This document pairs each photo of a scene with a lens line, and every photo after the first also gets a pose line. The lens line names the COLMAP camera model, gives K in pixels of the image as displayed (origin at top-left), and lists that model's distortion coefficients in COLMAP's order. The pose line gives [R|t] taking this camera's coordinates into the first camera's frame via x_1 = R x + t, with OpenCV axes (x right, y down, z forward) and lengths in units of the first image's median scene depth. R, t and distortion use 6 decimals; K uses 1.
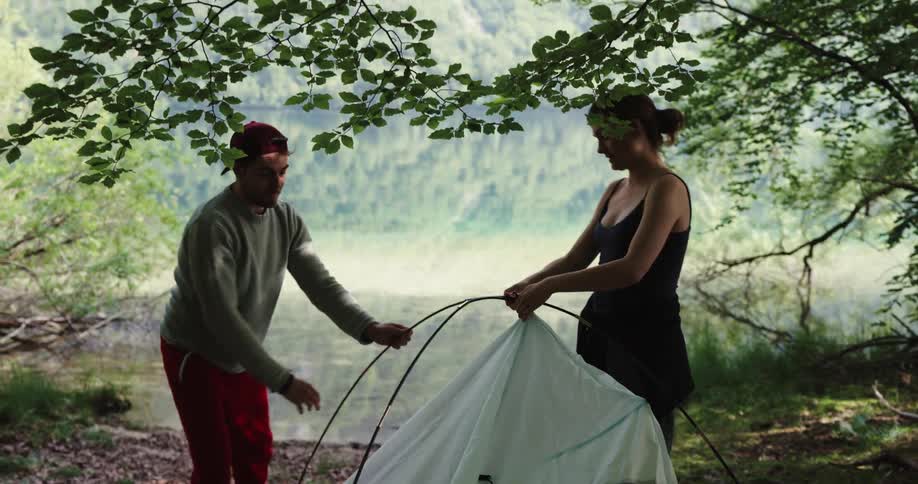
lens RADIAL K [[1081.8, 0, 465.1], [0, 1081.8, 261.8], [0, 0, 1]] dist [-0.021710, 0.000000]
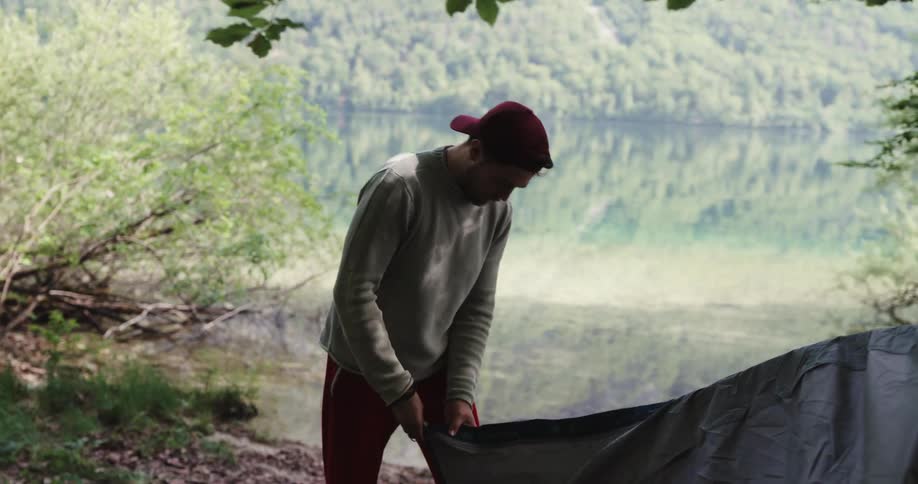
lens RADIAL K [[1081.8, 0, 456.5], [0, 1081.8, 265.5], [0, 0, 1]] dist [-0.021710, 0.000000]
pose [[0.991508, 0.052432, -0.119009, -0.046130], [-0.053019, 0.998592, -0.001766, 0.007965], [0.118748, 0.008060, 0.992892, 0.134735]]
